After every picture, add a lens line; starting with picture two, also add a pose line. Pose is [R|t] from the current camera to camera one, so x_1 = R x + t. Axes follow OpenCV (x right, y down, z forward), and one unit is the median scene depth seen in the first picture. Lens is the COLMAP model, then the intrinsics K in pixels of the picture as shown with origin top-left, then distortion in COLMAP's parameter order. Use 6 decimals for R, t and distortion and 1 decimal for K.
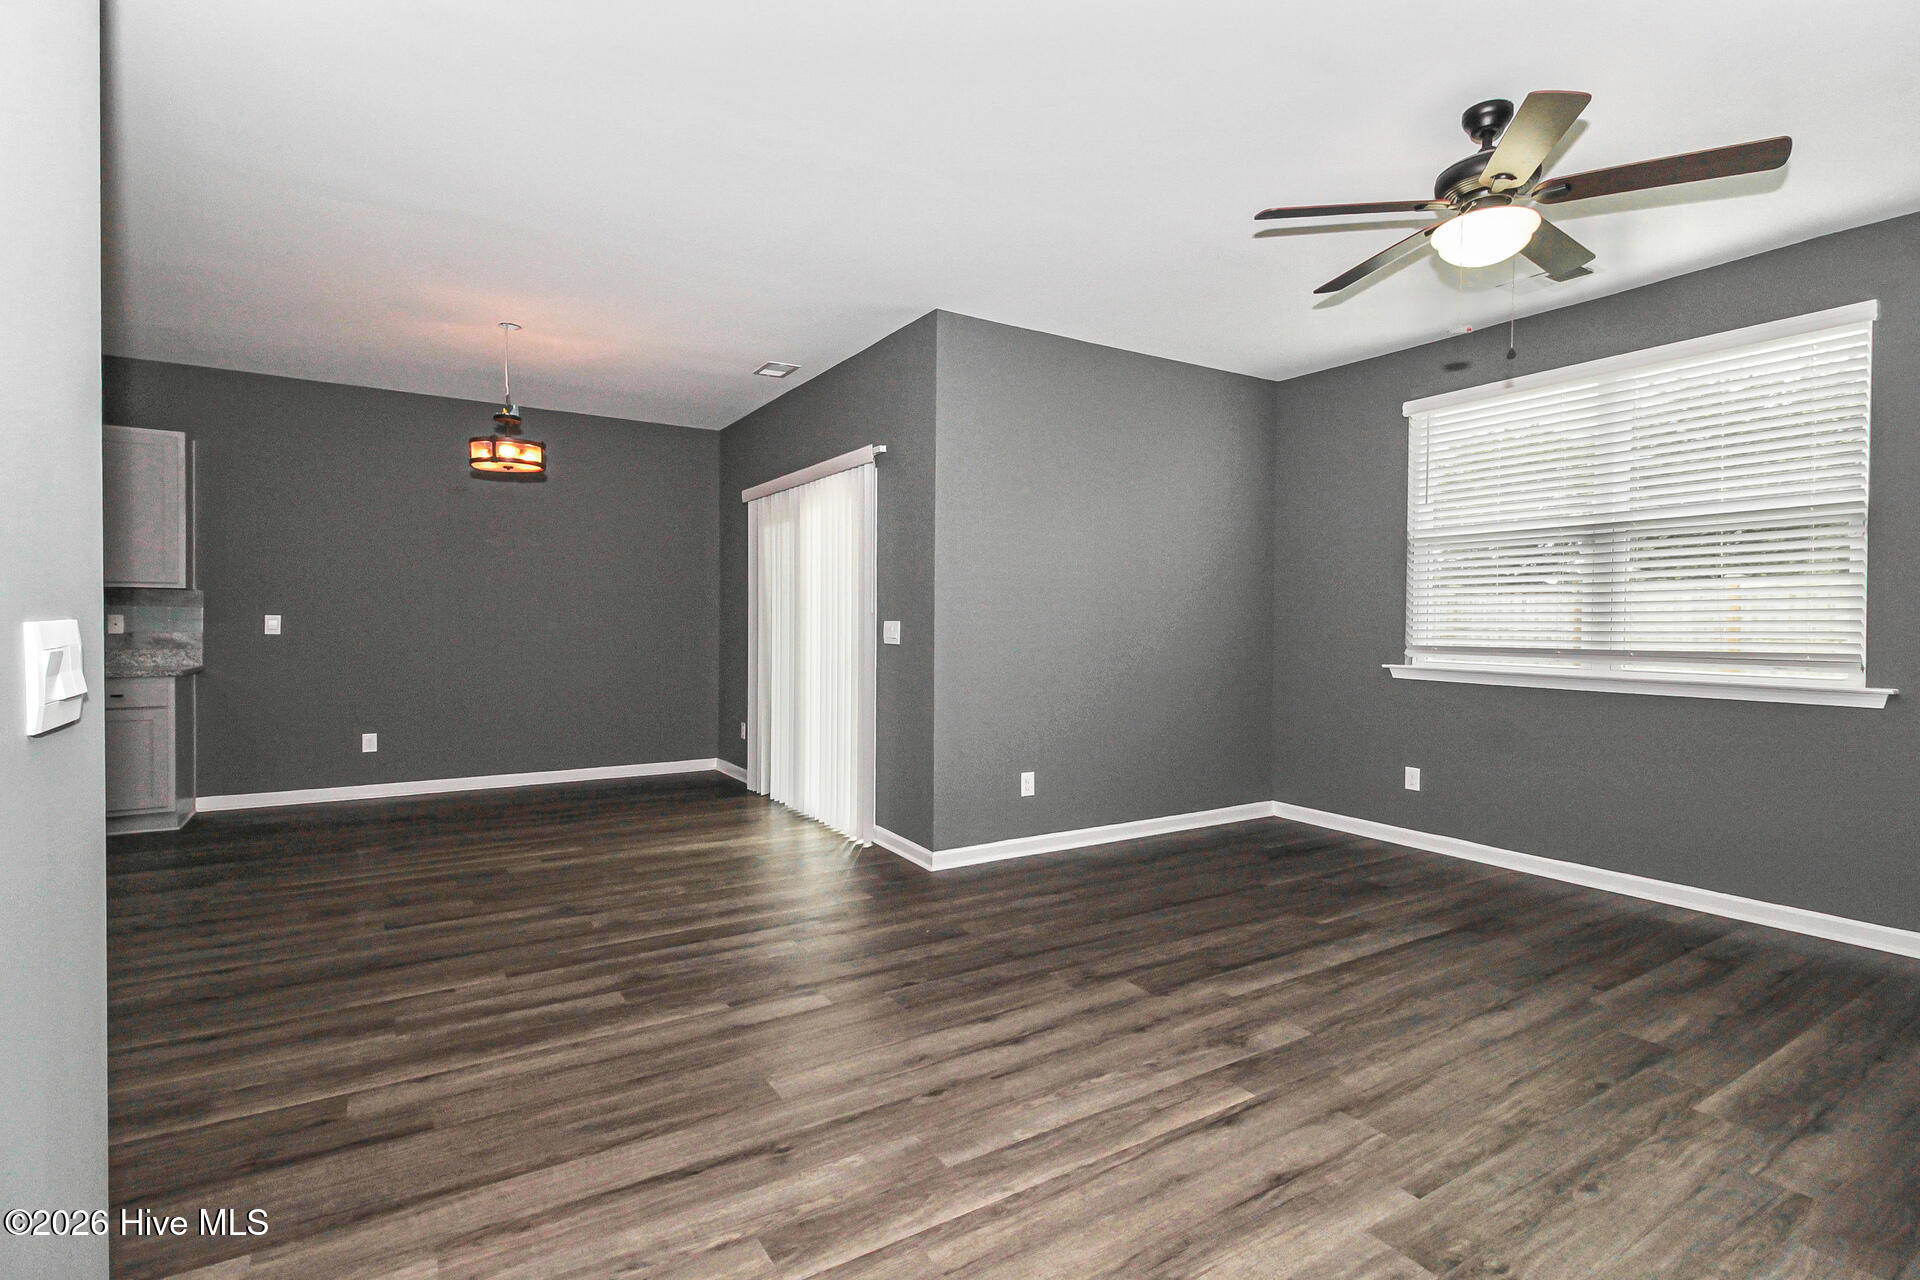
lens RADIAL K [[884.7, 0, 950.1], [0, 884.7, 637.5], [0, 0, 1]] dist [-0.000658, -0.001516]
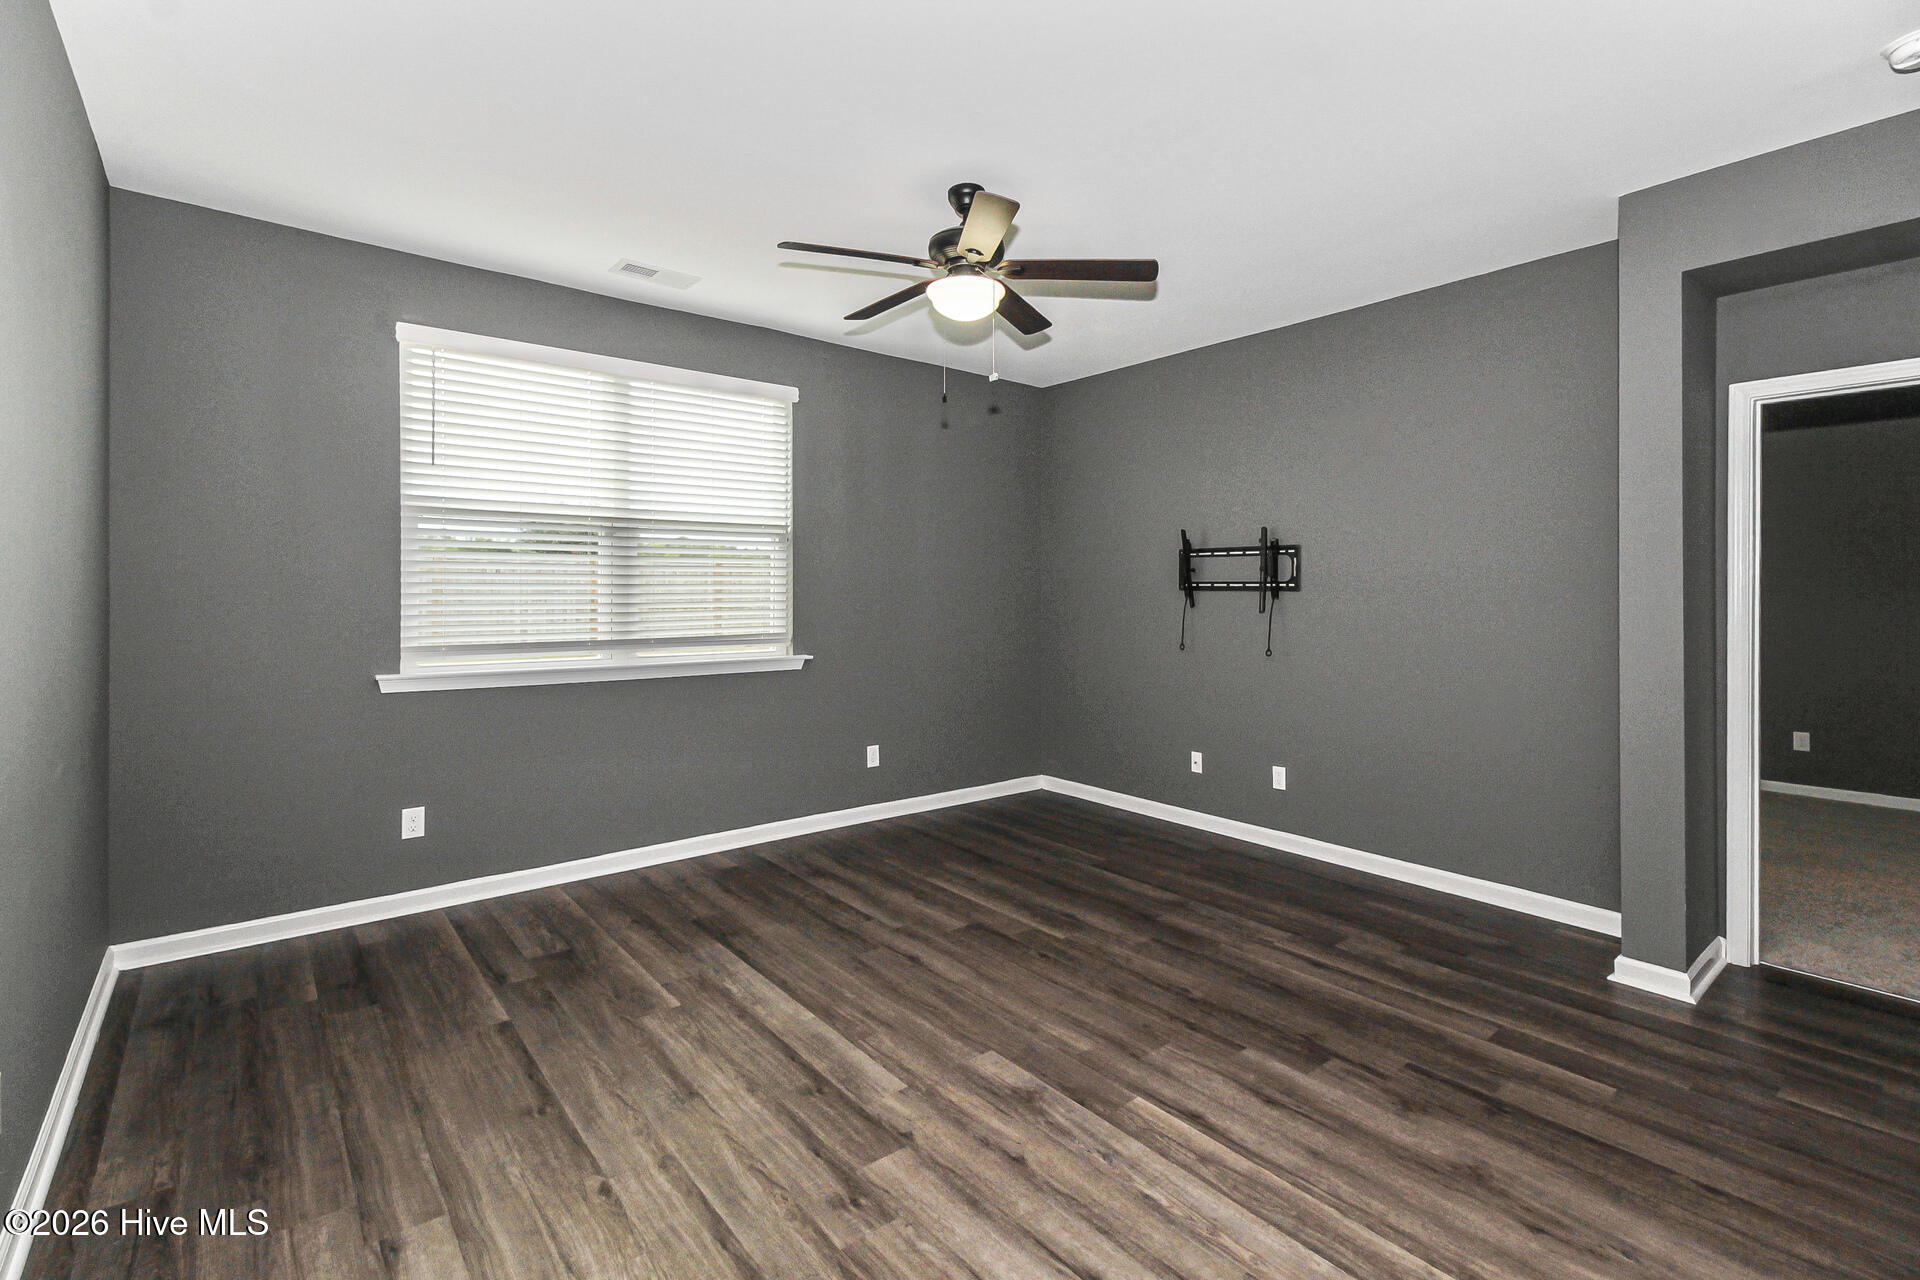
lens RADIAL K [[907.7, 0, 958.1], [0, 907.7, 590.5], [0, 0, 1]] dist [0.001676, 0.000260]
pose [[-0.134141, -0.009364, 0.990918, -0.512151], [0.017641, 0.999774, 0.011836, -0.068383], [-0.990805, 0.019068, -0.133946, 1.020905]]
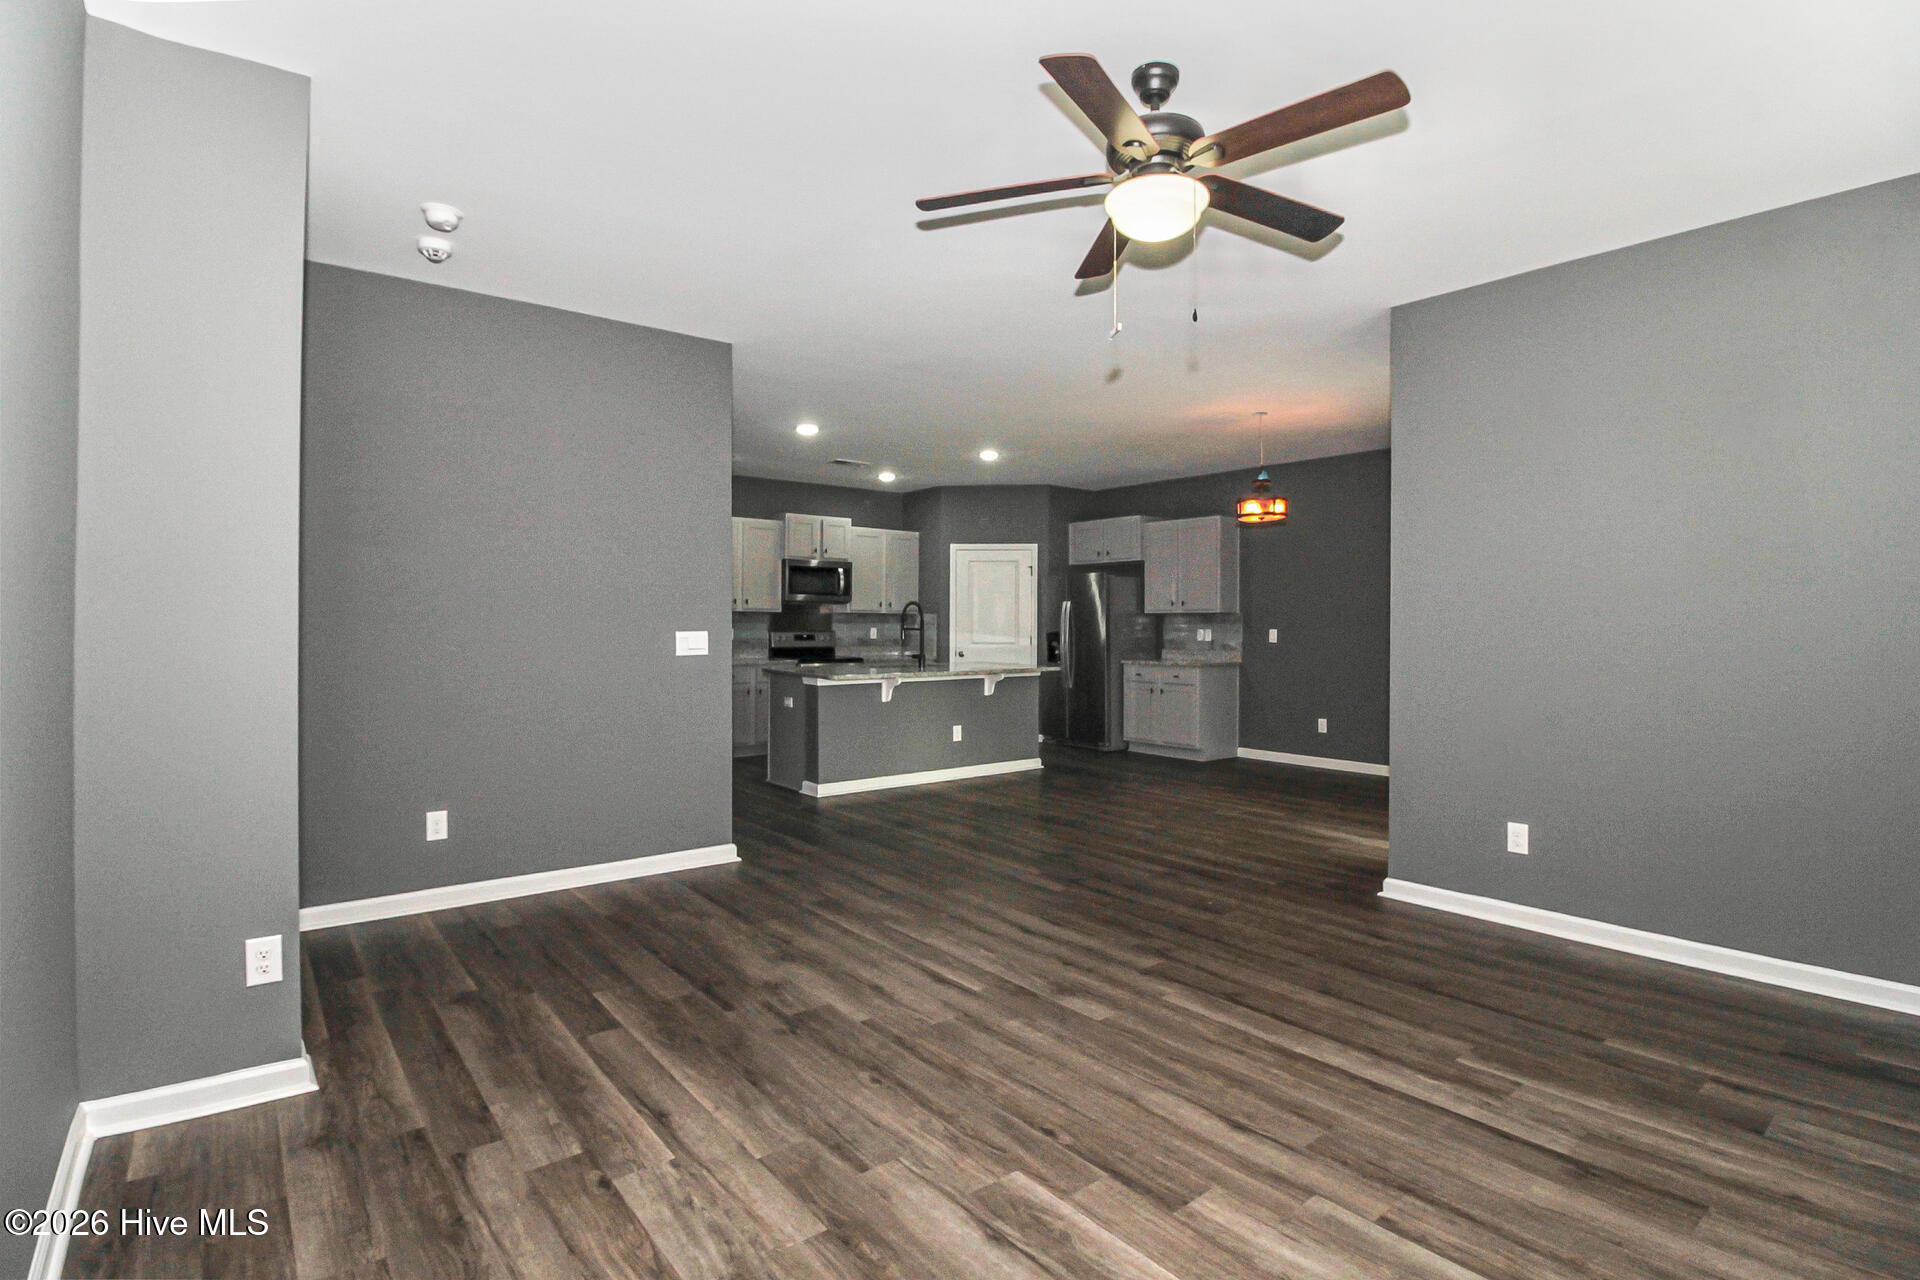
lens RADIAL K [[929.8, 0, 960.0], [0, 929.8, 640.0], [0, 0, 1]] dist [-0.039484, -0.000597]
pose [[0.126881, 0.010204, -0.991865, 1.308846], [-0.022748, 0.999714, 0.007375, -0.014290], [0.991657, 0.021628, 0.127077, 0.599696]]
